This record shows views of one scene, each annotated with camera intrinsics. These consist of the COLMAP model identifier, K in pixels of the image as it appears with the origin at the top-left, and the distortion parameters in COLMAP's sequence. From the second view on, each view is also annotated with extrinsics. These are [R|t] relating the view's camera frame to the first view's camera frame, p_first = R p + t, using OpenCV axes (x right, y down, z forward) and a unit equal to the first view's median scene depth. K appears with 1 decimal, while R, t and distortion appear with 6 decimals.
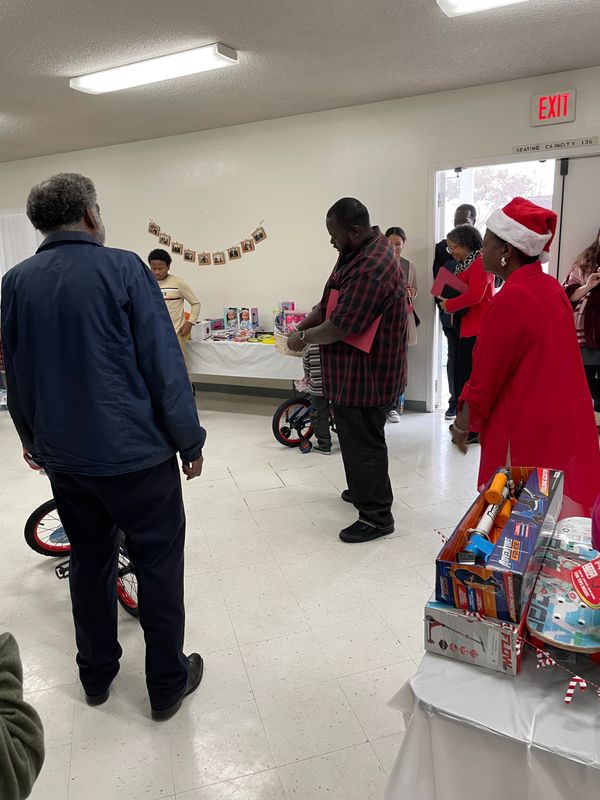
lens RADIAL K [[599.8, 0, 301.7], [0, 599.8, 400.6], [0, 0, 1]] dist [0.066190, -0.081462]
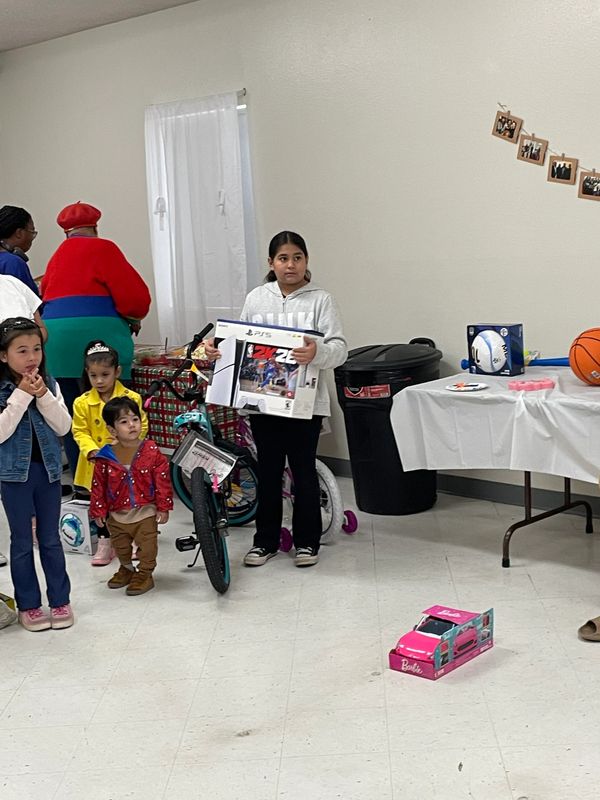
lens RADIAL K [[1196.1, 0, 304.2], [0, 1196.1, 396.9], [0, 0, 1]] dist [0.062542, 0.000000]
pose [[0.948484, 0.029616, -0.315439, -0.165477], [-0.049788, 0.997184, -0.056082, -0.065285], [0.312890, 0.068898, 0.947287, 0.272677]]
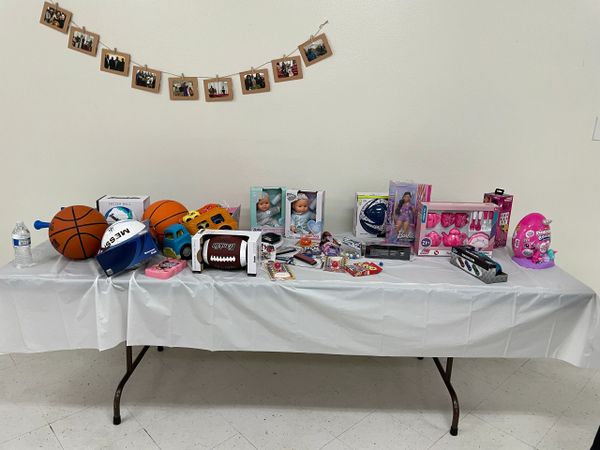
lens RADIAL K [[449.8, 0, 300.5], [0, 449.8, 228.1], [0, 0, 1]] dist [0.066190, -0.081462]
pose [[0.894047, -0.050576, 0.445109, -0.362857], [0.043765, 0.998714, 0.025575, -0.179591], [-0.445831, -0.003385, 0.895111, 0.896652]]
